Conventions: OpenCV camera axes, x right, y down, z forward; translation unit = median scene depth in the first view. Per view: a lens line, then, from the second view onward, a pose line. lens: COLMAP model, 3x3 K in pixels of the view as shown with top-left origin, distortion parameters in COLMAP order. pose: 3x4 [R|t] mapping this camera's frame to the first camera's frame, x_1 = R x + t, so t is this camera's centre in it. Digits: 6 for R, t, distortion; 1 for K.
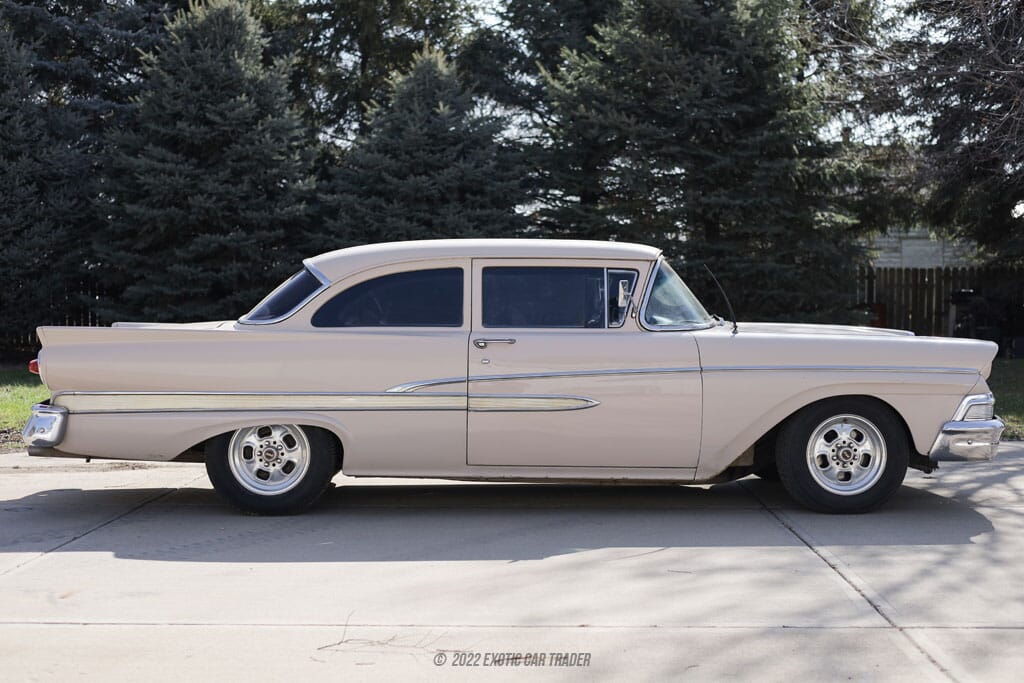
lens RADIAL K [[1857.5, 0, 510.5], [0, 1857.5, 335.6], [0, 0, 1]] dist [-0.001588, 0.000000]
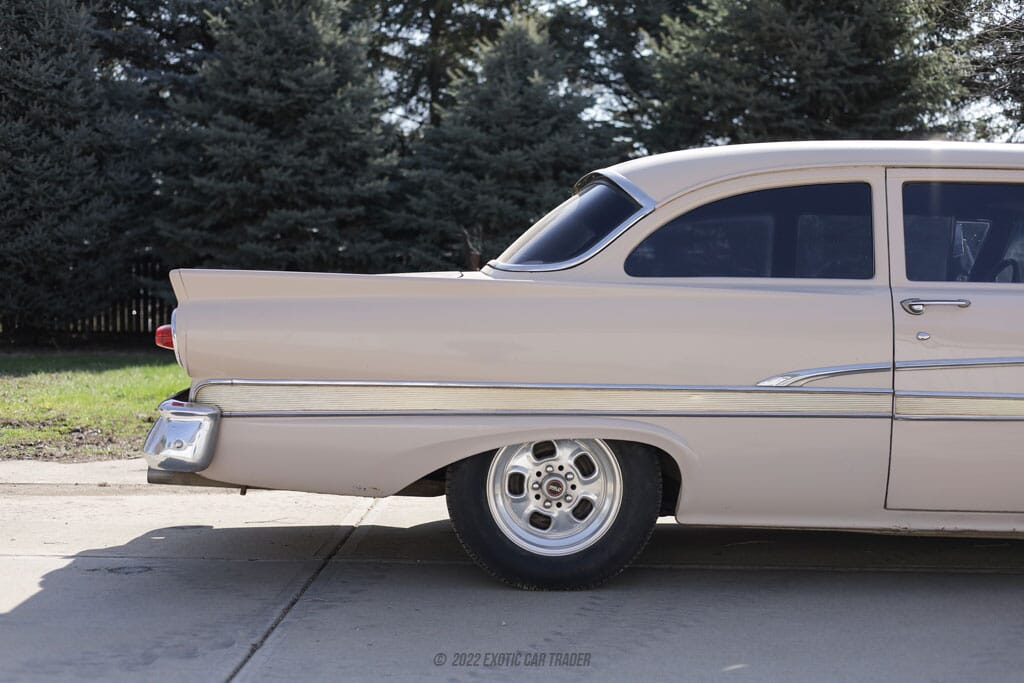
lens RADIAL K [[1715.6, 0, 513.3], [0, 1715.6, 348.5], [0, 0, 1]] dist [-0.002915, 0.000000]
pose [[0.999928, 0.011965, 0.000864, -0.049468], [-0.011972, 0.999891, 0.008655, 0.004931], [-0.000761, -0.008664, 0.999962, 0.153676]]
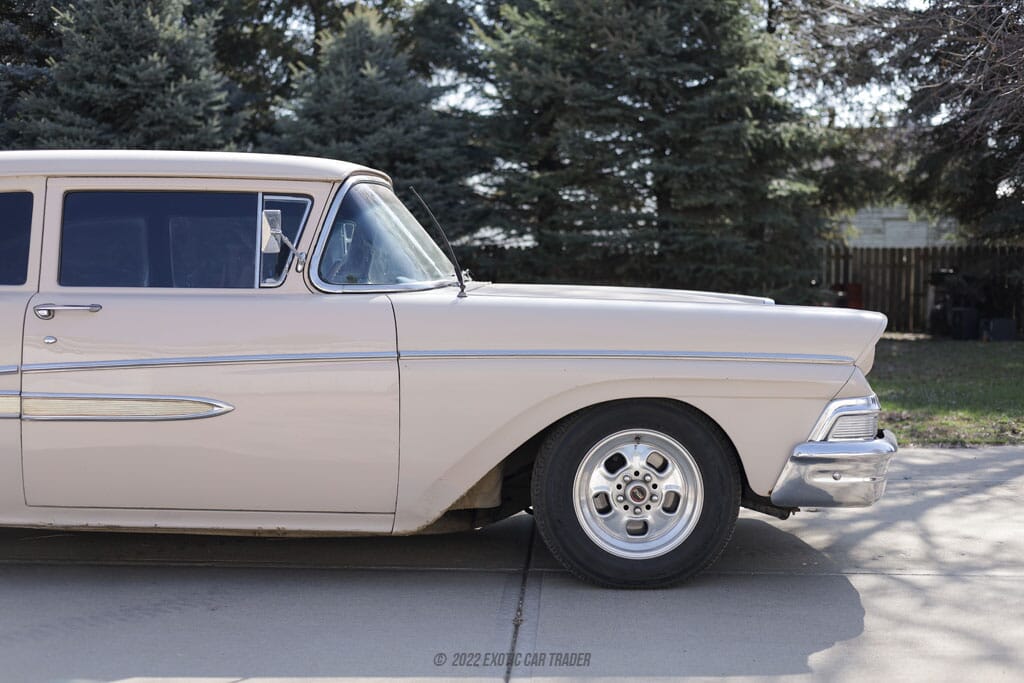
lens RADIAL K [[1715.6, 0, 477.1], [0, 1715.6, 334.2], [0, 0, 1]] dist [-0.002915, 0.000000]
pose [[0.999309, 0.005034, -0.036822, 0.051168], [-0.004689, 0.999944, 0.009449, 0.001961], [0.036868, -0.009270, 0.999277, 0.147617]]
